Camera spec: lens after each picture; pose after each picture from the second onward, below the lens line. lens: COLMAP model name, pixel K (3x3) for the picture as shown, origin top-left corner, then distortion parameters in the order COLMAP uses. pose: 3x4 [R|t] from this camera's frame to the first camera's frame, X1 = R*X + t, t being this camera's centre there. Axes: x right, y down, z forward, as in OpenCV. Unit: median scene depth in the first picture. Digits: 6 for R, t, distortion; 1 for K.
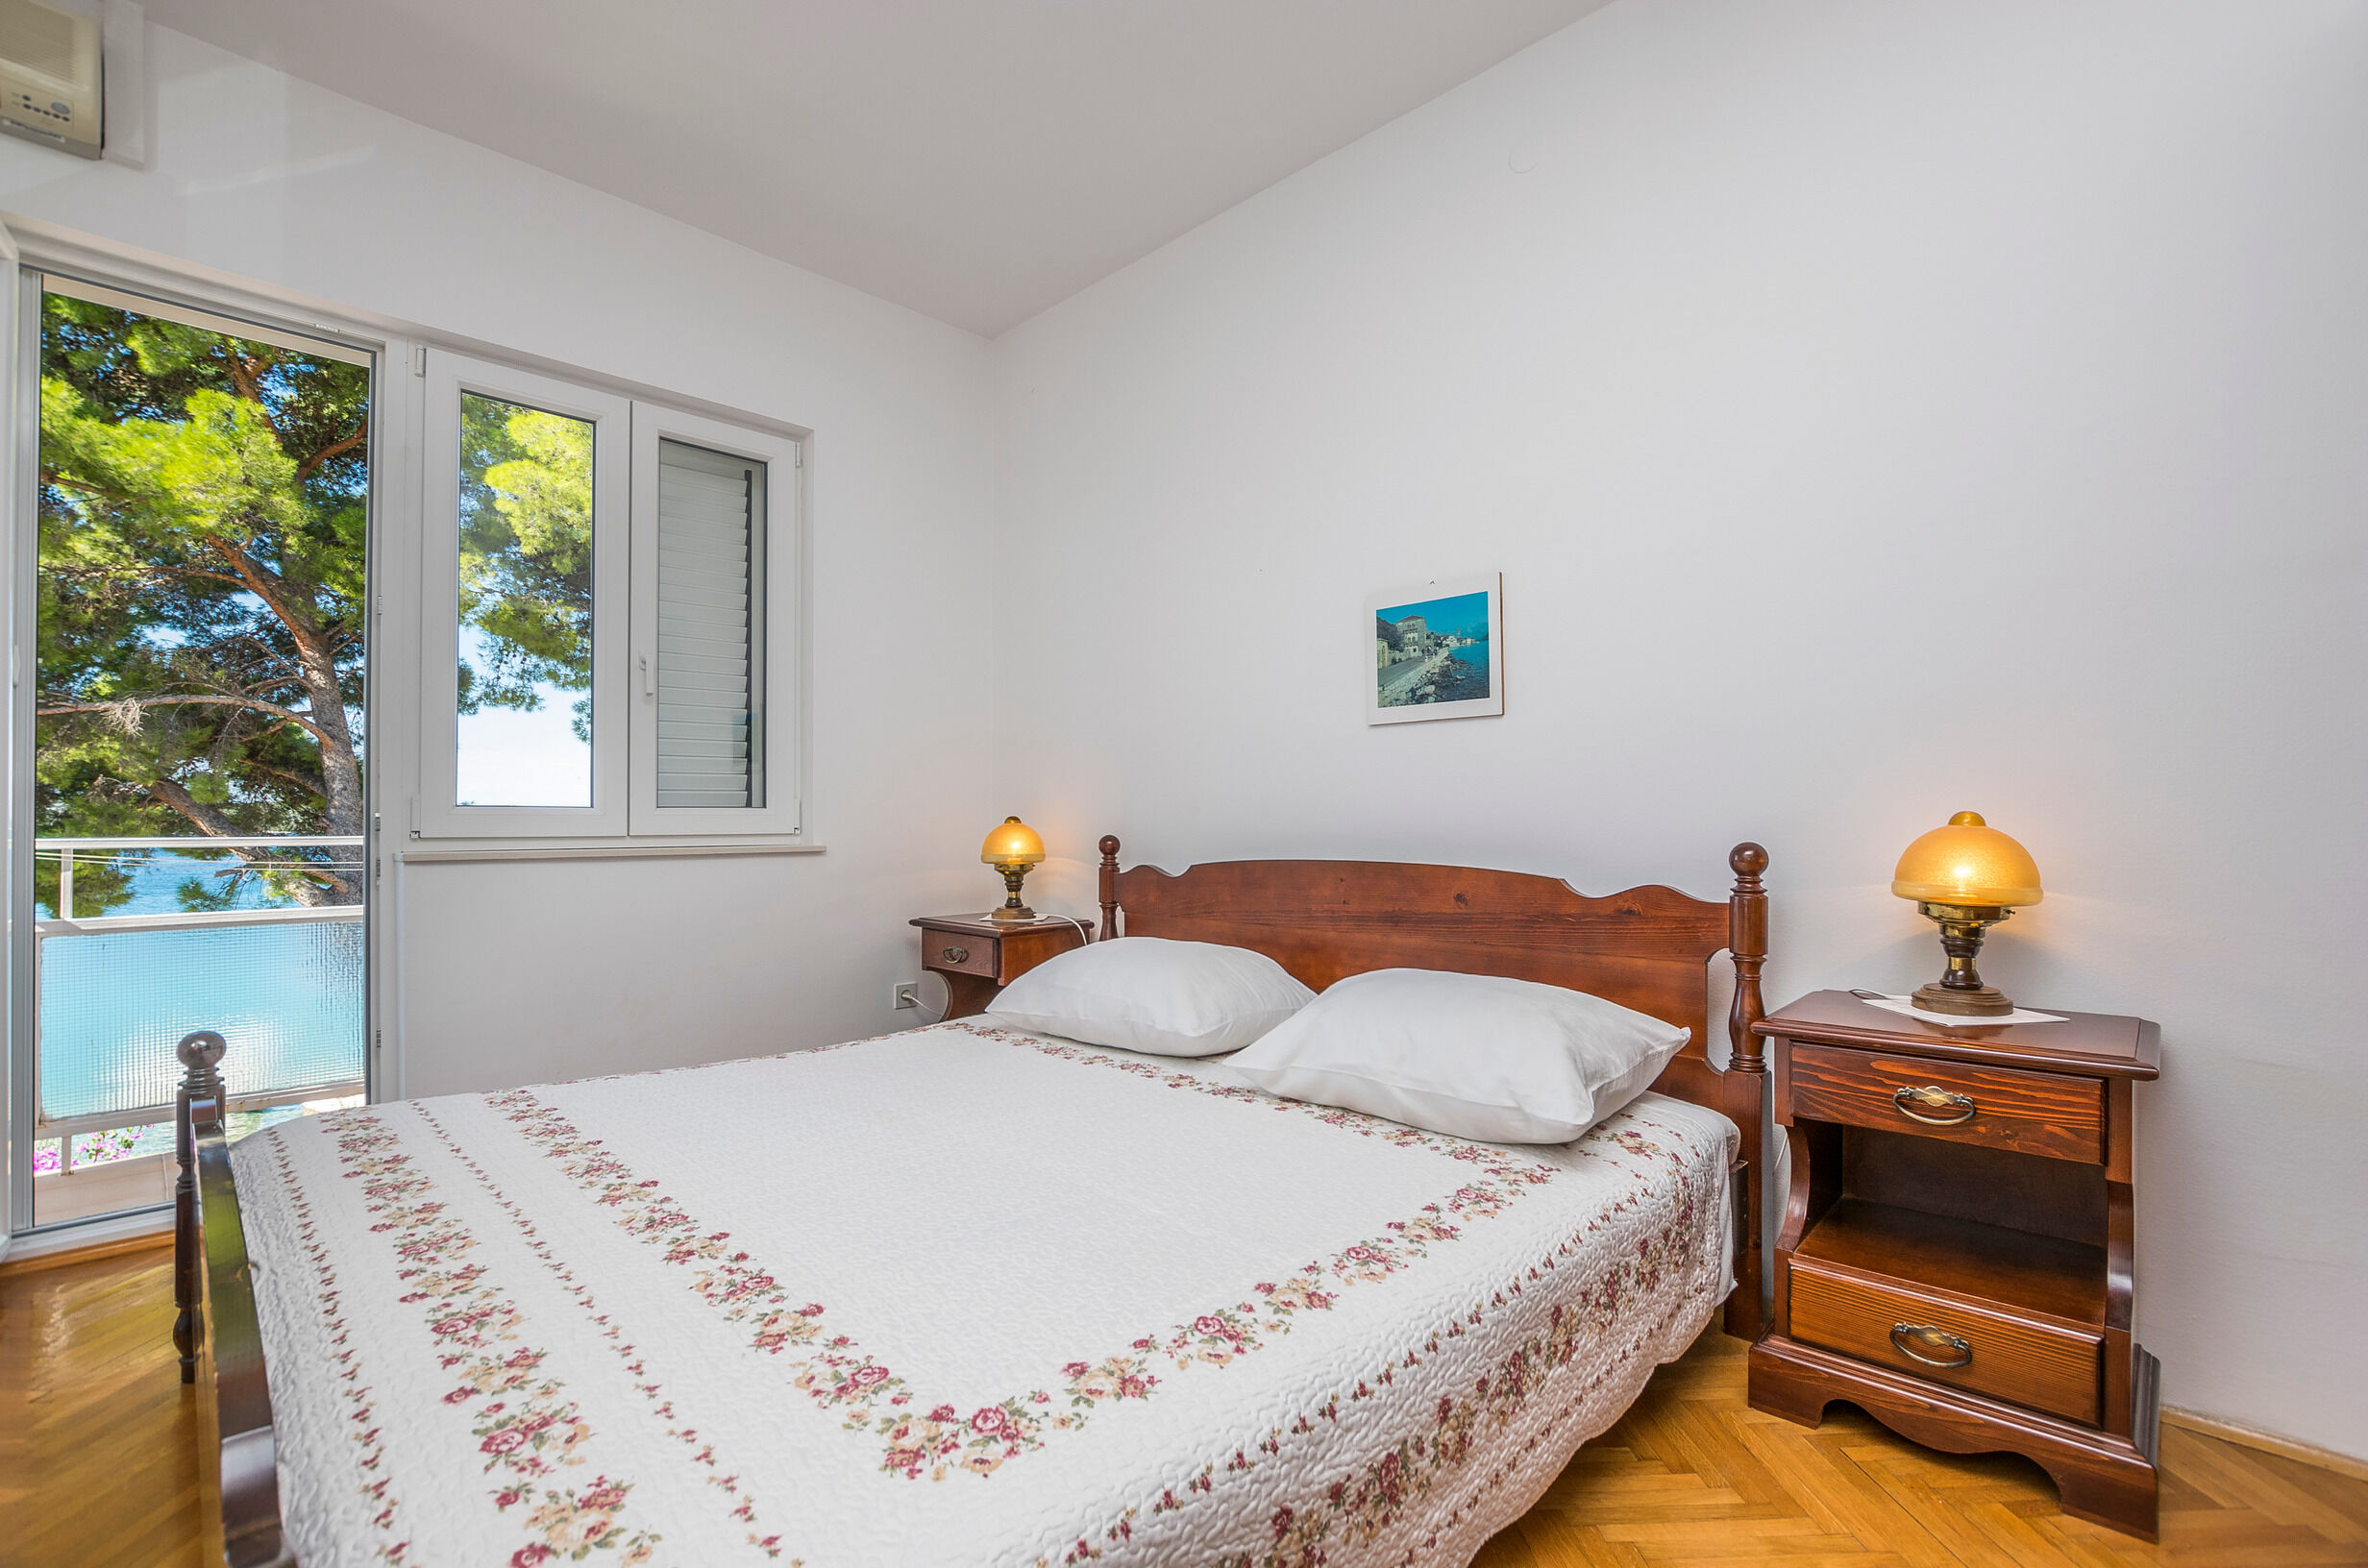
lens RADIAL K [[1056.5, 0, 1215.6], [0, 1056.5, 804.5], [0, 0, 1]] dist [-0.037809, 0.007548]
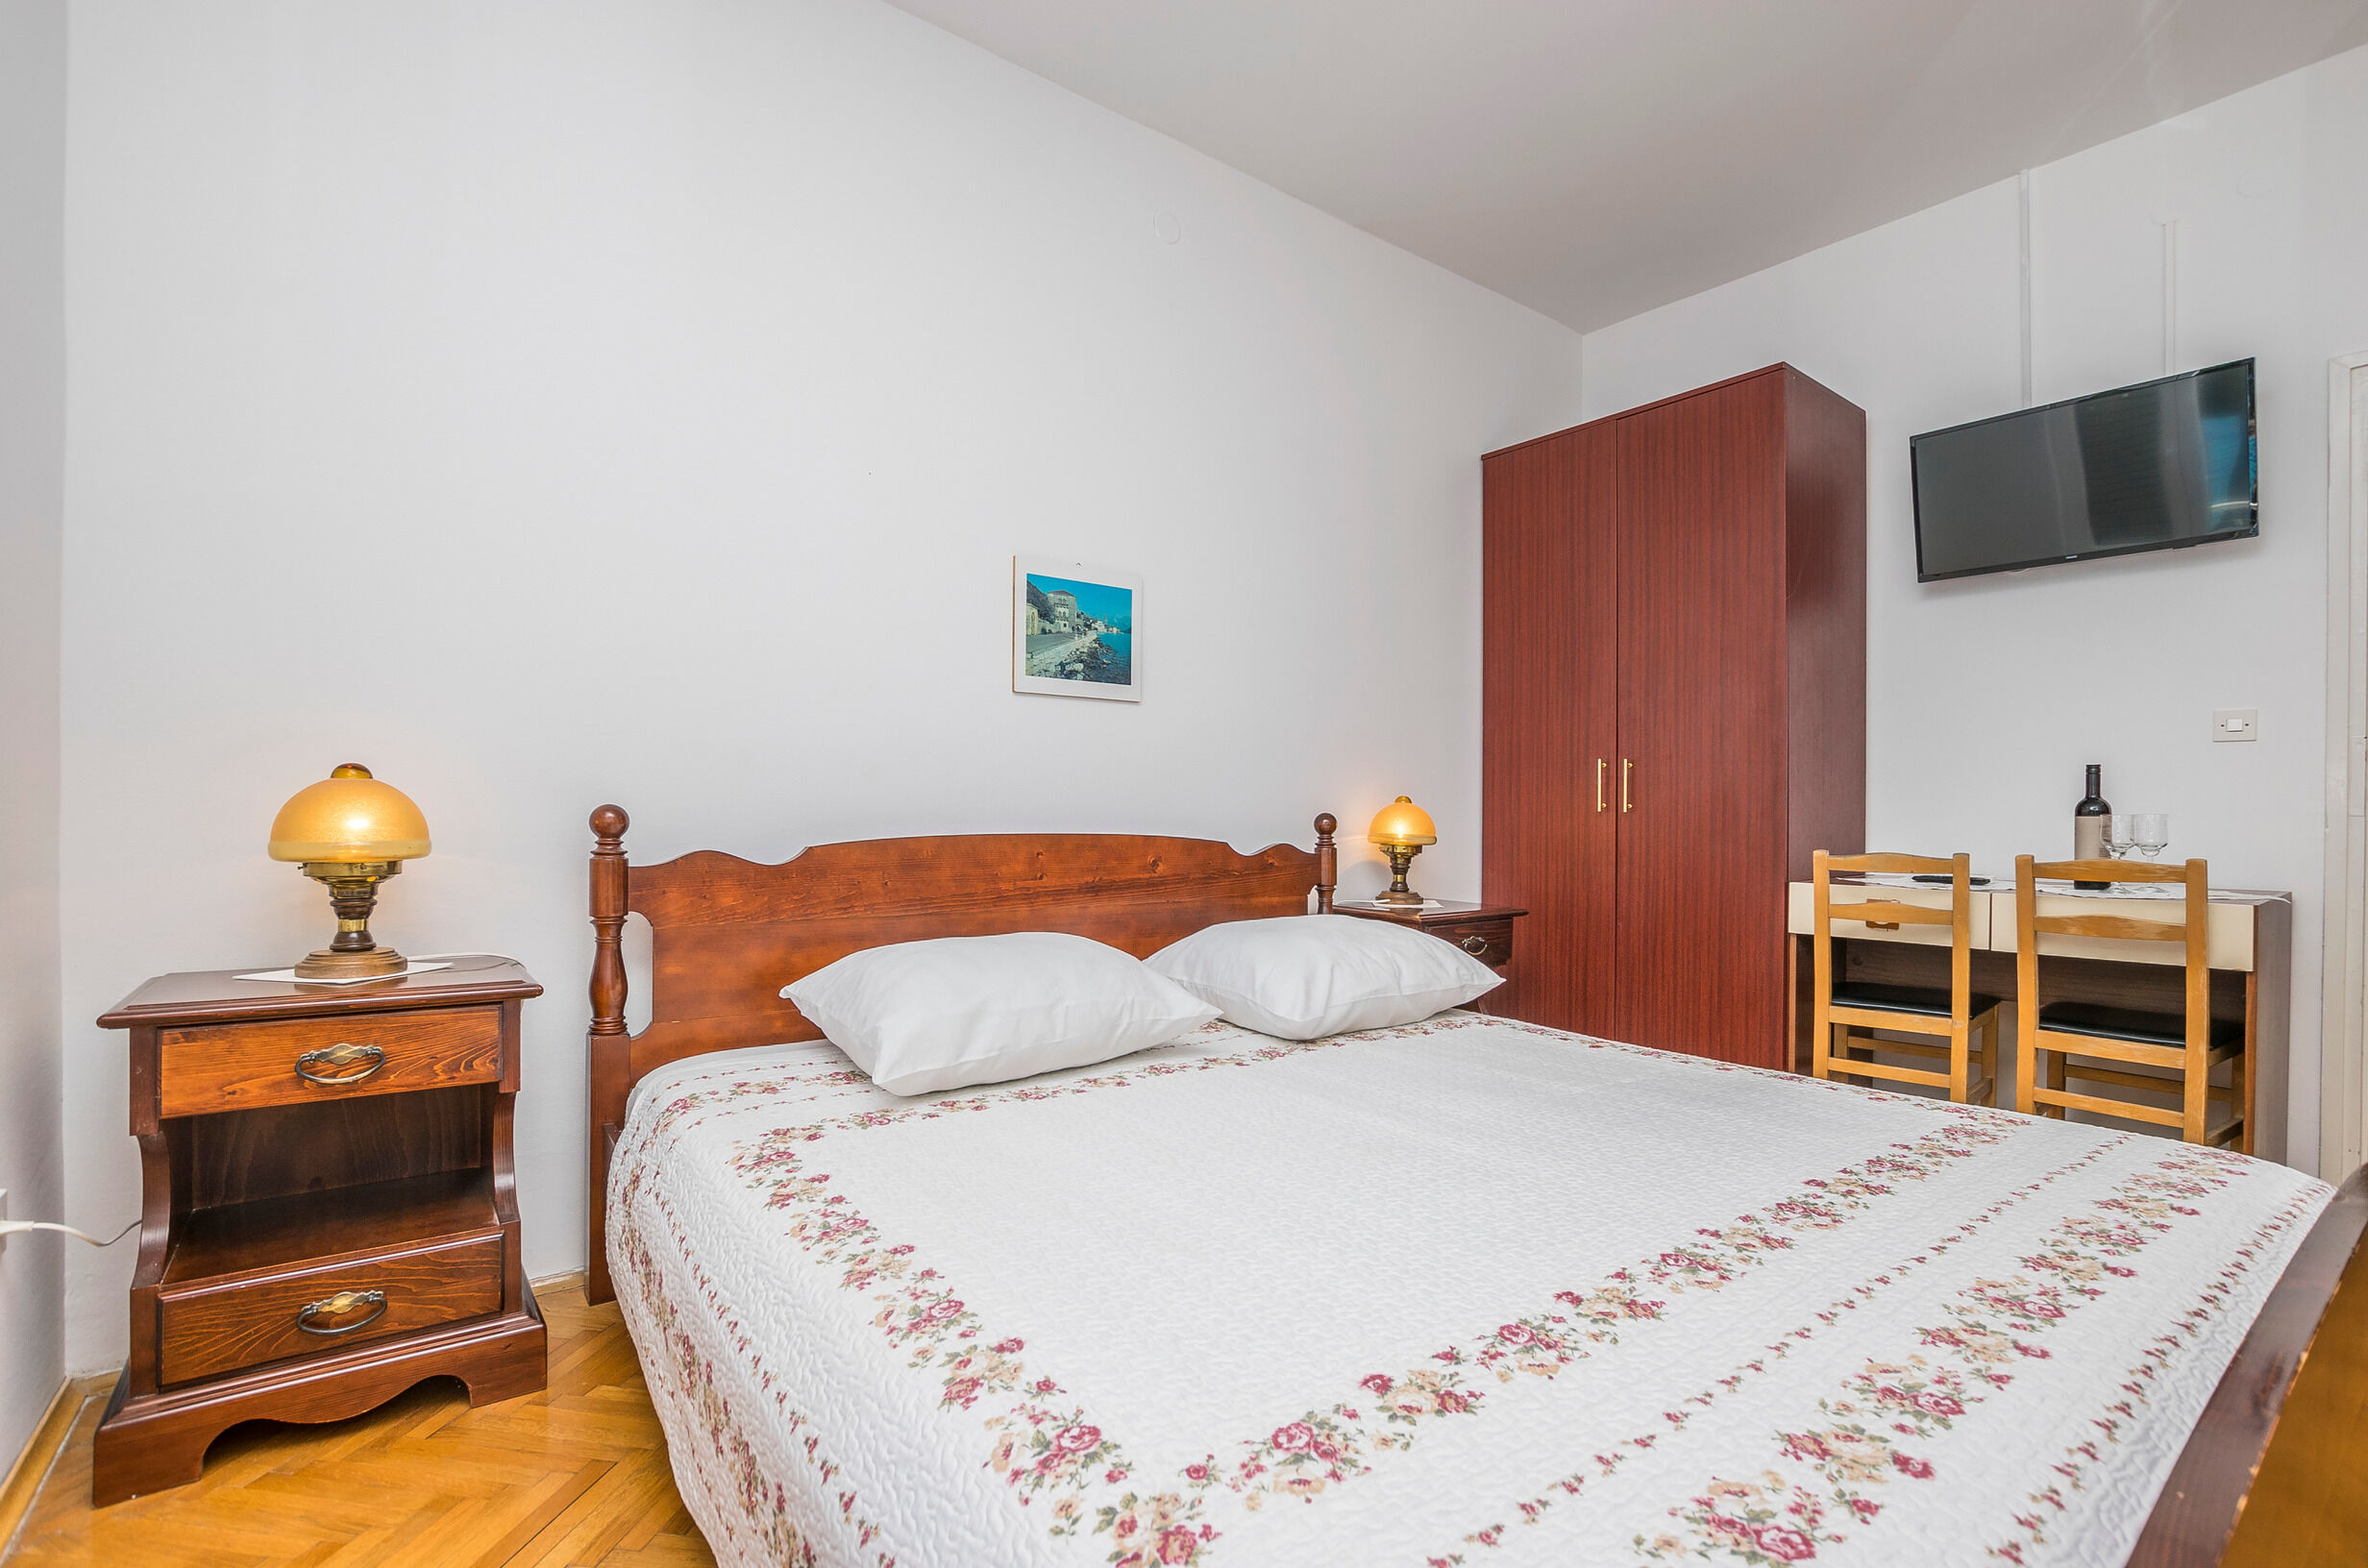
lens RADIAL K [[1056.5, 0, 1174.7], [0, 1056.5, 812.9], [0, 0, 1]] dist [-0.037809, 0.007548]
pose [[0.166552, 0.009364, 0.985988, -0.713559], [-0.022726, 0.999726, -0.005656, 0.033357], [-0.985771, -0.021466, 0.166719, 0.653114]]
